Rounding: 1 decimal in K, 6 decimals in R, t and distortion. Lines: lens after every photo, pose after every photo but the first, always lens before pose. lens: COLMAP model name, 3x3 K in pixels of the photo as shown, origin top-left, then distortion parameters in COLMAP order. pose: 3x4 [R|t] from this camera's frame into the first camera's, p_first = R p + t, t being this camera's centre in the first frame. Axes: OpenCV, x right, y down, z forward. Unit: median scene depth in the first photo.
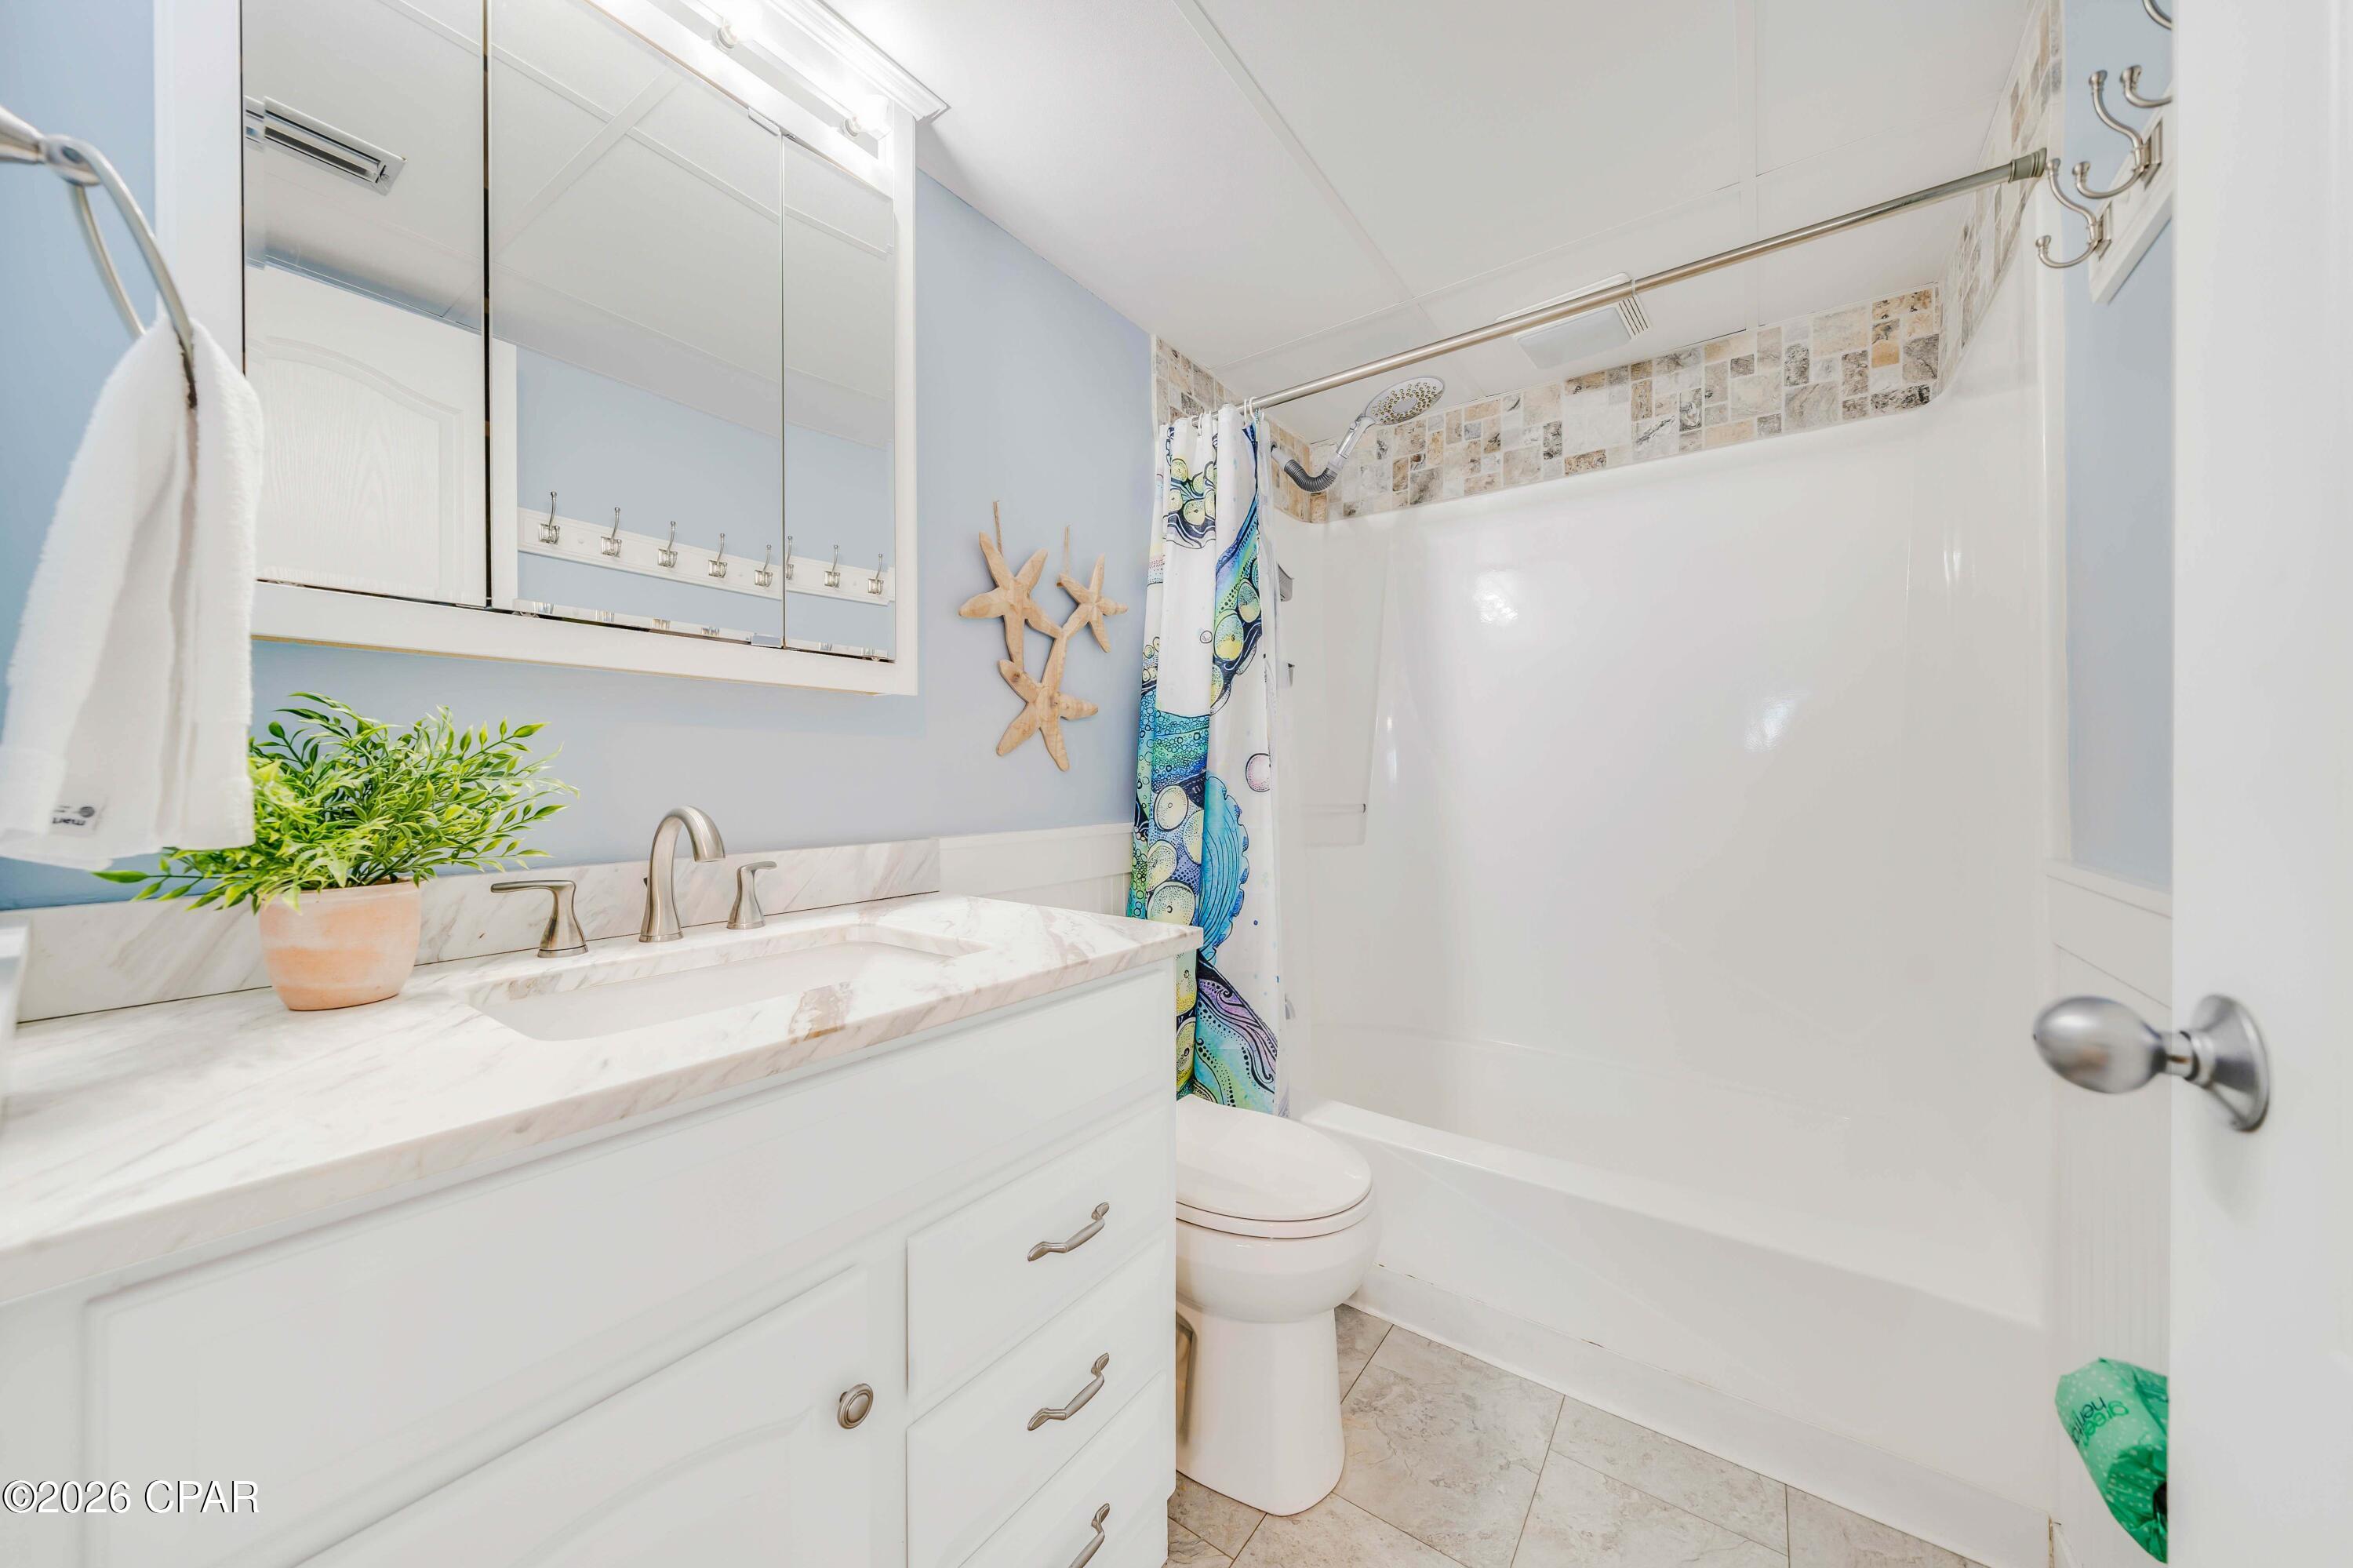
lens RADIAL K [[809.7, 0, 1162.0], [0, 809.7, 782.6], [0, 0, 1]] dist [-0.006511, -0.000055]
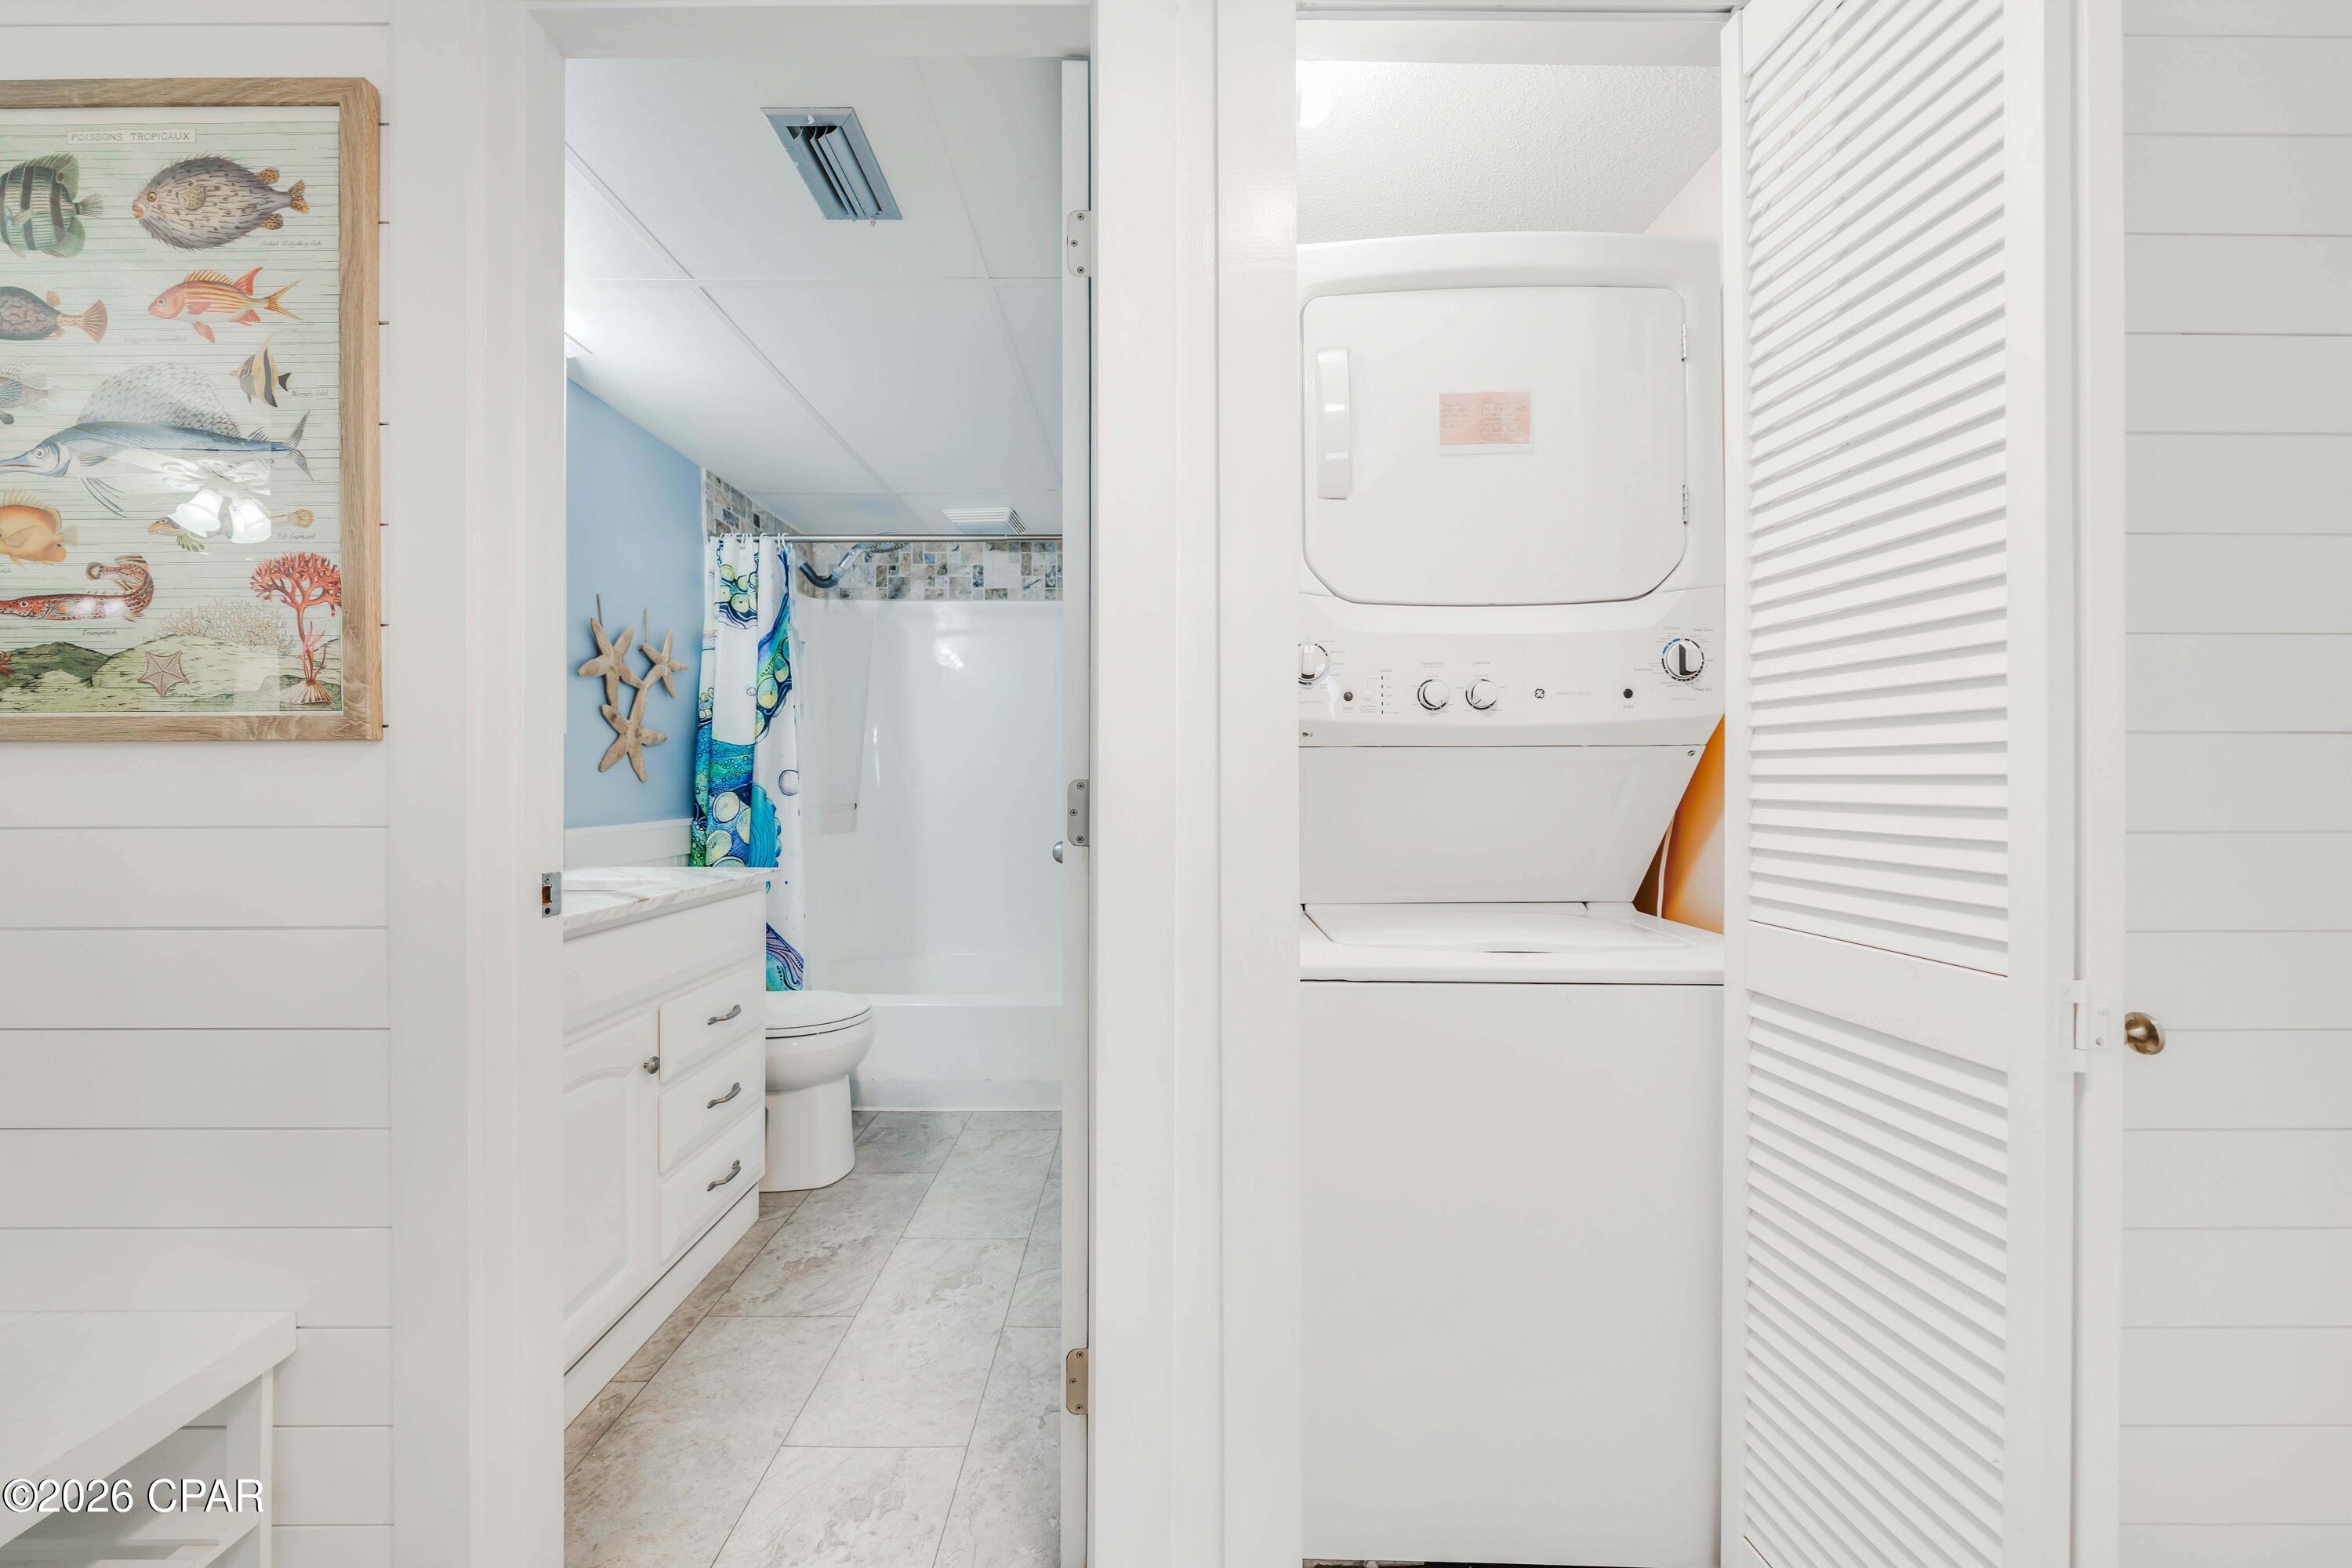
lens RADIAL K [[831.6, 0, 1168.7], [0, 831.6, 781.6], [0, 0, 1]] dist [0.014671, -0.000011]
pose [[0.806198, 0.001586, 0.591644, -0.229240], [-0.000279, 0.999997, -0.002301, -0.011273], [-0.591646, 0.001690, 0.806196, -0.671835]]
